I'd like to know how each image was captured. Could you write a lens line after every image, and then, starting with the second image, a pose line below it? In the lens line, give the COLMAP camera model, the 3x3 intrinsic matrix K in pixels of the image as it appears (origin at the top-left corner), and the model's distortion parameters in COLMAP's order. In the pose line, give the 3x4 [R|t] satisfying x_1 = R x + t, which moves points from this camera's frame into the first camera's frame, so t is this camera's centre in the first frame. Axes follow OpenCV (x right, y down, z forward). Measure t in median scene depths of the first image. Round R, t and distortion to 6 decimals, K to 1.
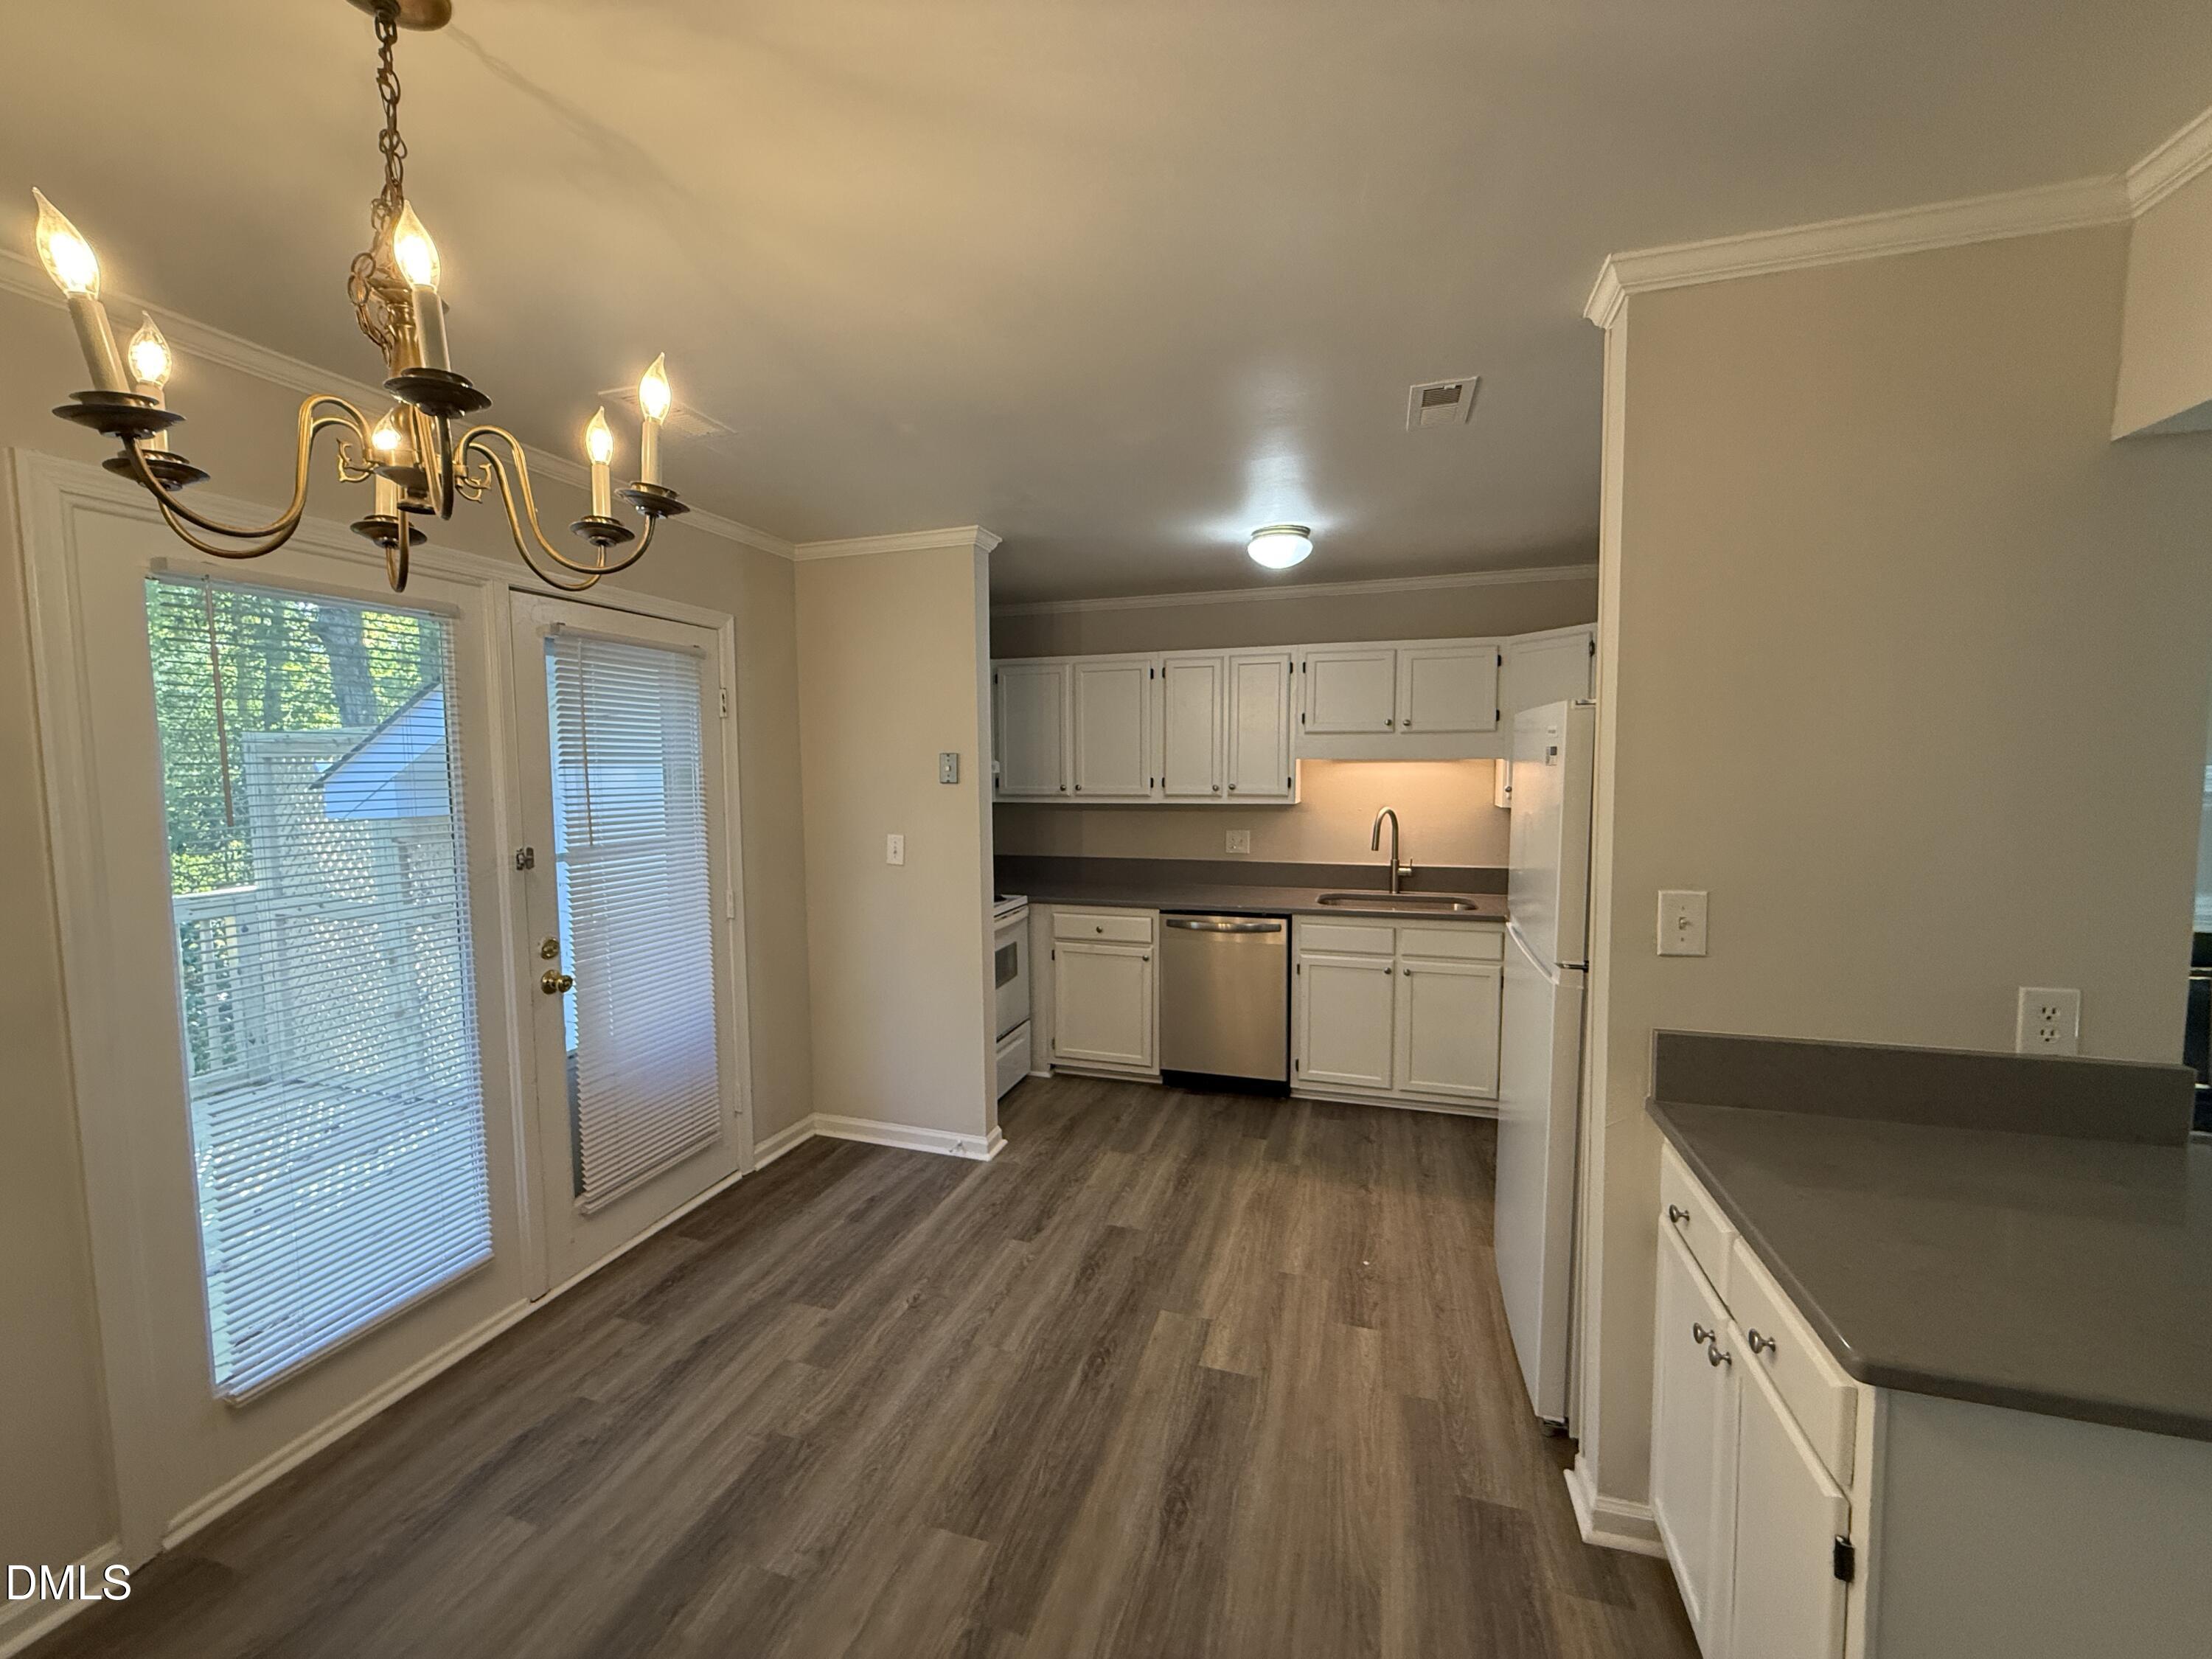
lens RADIAL K [[880.3, 0, 1105.1], [0, 880.3, 827.3], [0, 0, 1]] dist [-0.002532, -0.000197]
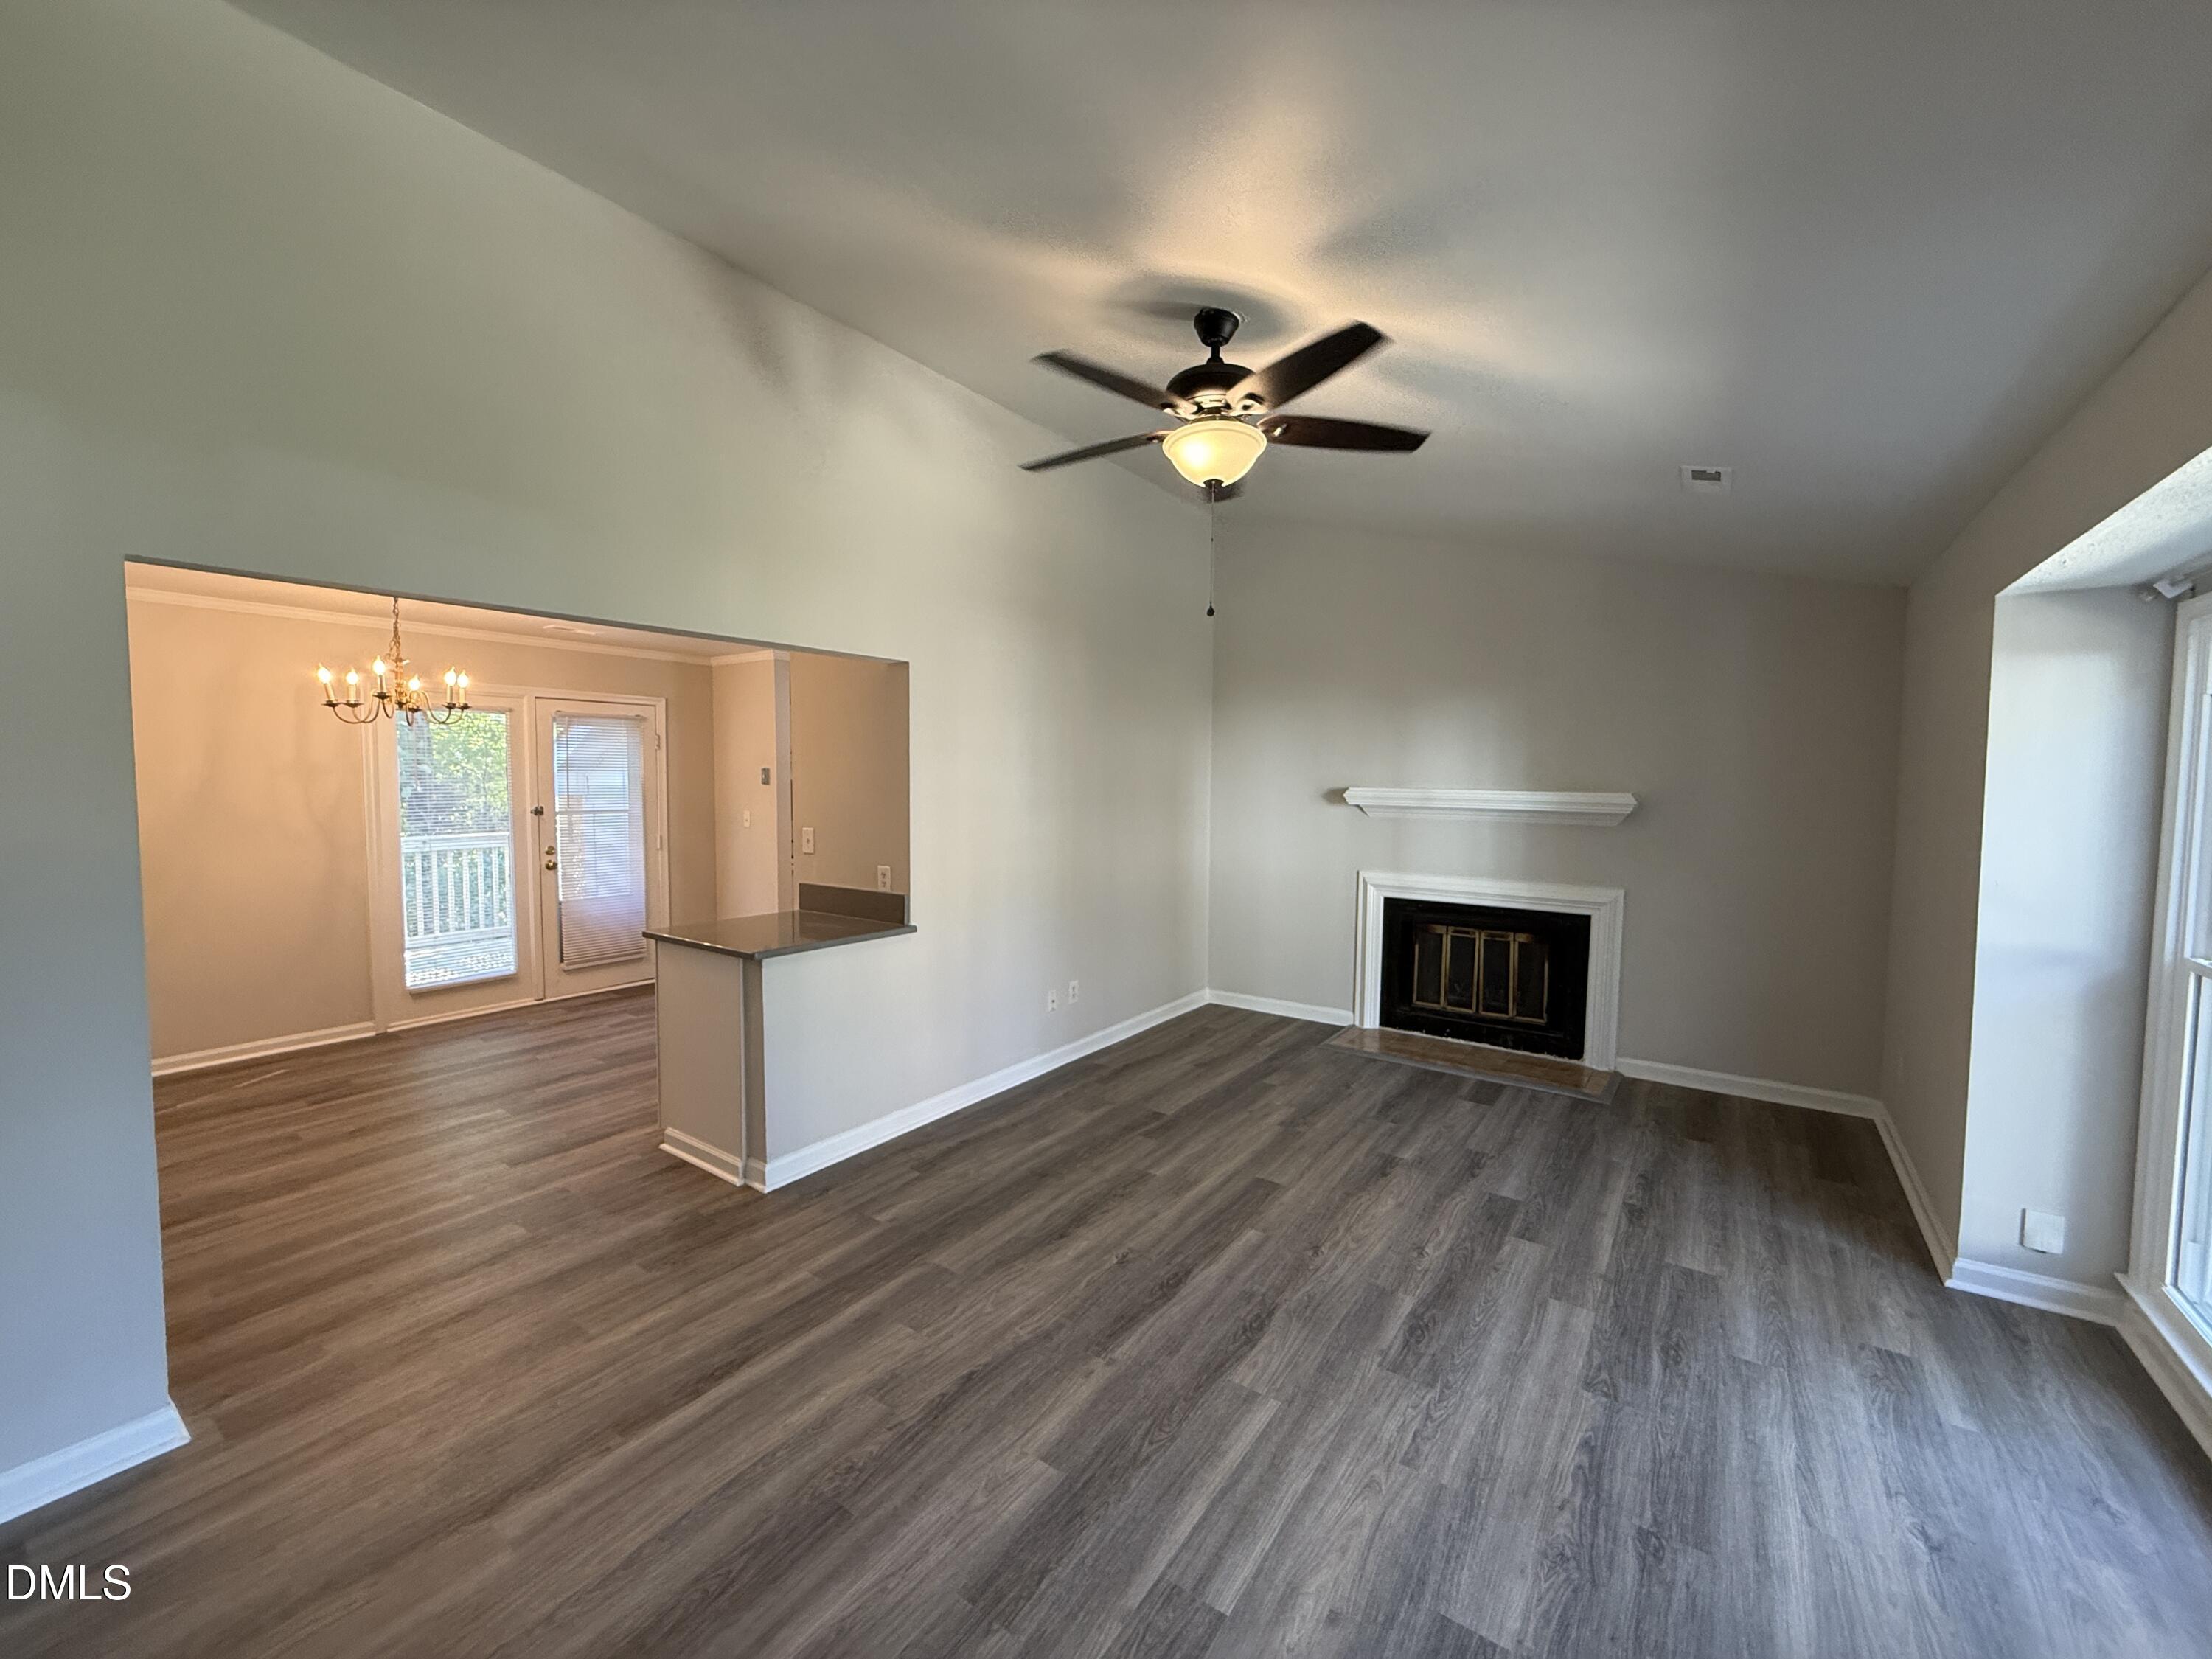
lens RADIAL K [[880.3, 0, 1101.3], [0, 880.3, 825.9], [0, 0, 1]] dist [-0.002532, -0.000197]
pose [[0.952234, 0.034300, -0.303437, 1.467173], [-0.037671, 0.999276, -0.005263, 0.030177], [0.303036, 0.016443, 0.952837, -0.780586]]
